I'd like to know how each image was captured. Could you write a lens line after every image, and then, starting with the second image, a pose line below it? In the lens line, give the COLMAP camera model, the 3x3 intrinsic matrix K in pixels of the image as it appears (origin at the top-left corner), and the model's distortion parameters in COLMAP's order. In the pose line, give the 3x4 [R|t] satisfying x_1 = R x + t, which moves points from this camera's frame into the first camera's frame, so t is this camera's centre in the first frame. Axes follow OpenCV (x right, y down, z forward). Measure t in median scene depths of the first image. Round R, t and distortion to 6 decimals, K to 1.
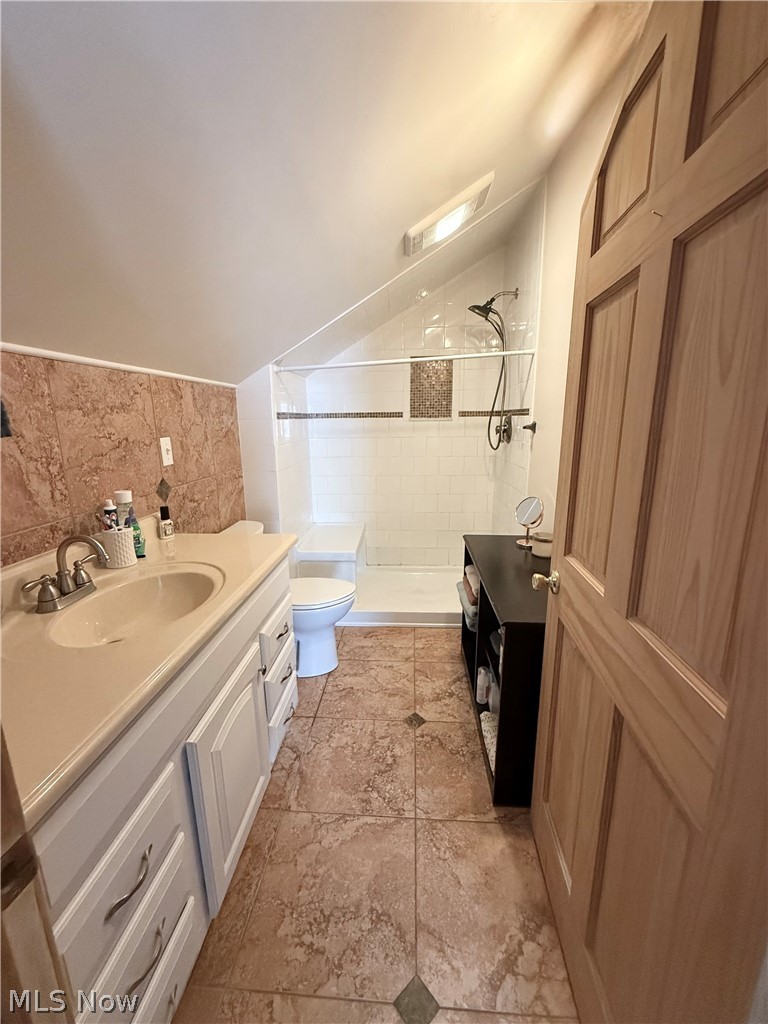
lens RADIAL K [[407.9, 0, 385.5], [0, 407.9, 511.3], [0, 0, 1]] dist [-0.000375, -0.000209]
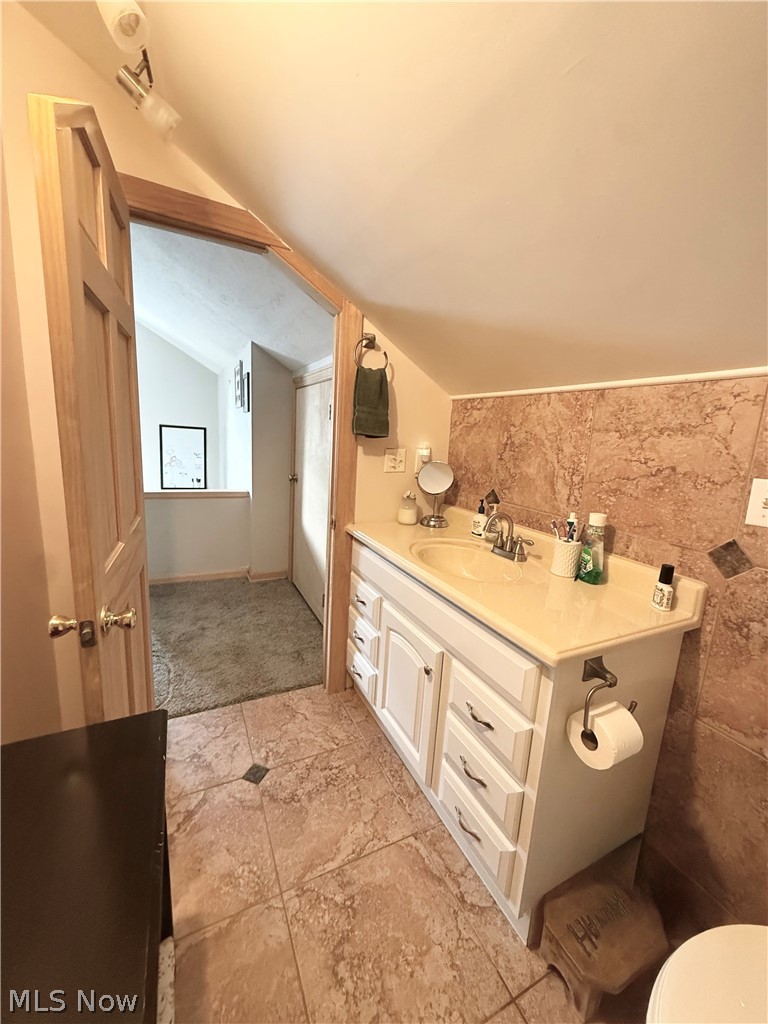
lens RADIAL K [[407.9, 0, 385.5], [0, 407.9, 511.3], [0, 0, 1]] dist [-0.000375, -0.000209]
pose [[-0.866366, 0.055373, -0.496330, 0.272473], [-0.155926, 0.914160, 0.374164, -0.335788], [0.474444, 0.401554, -0.783363, 1.502156]]
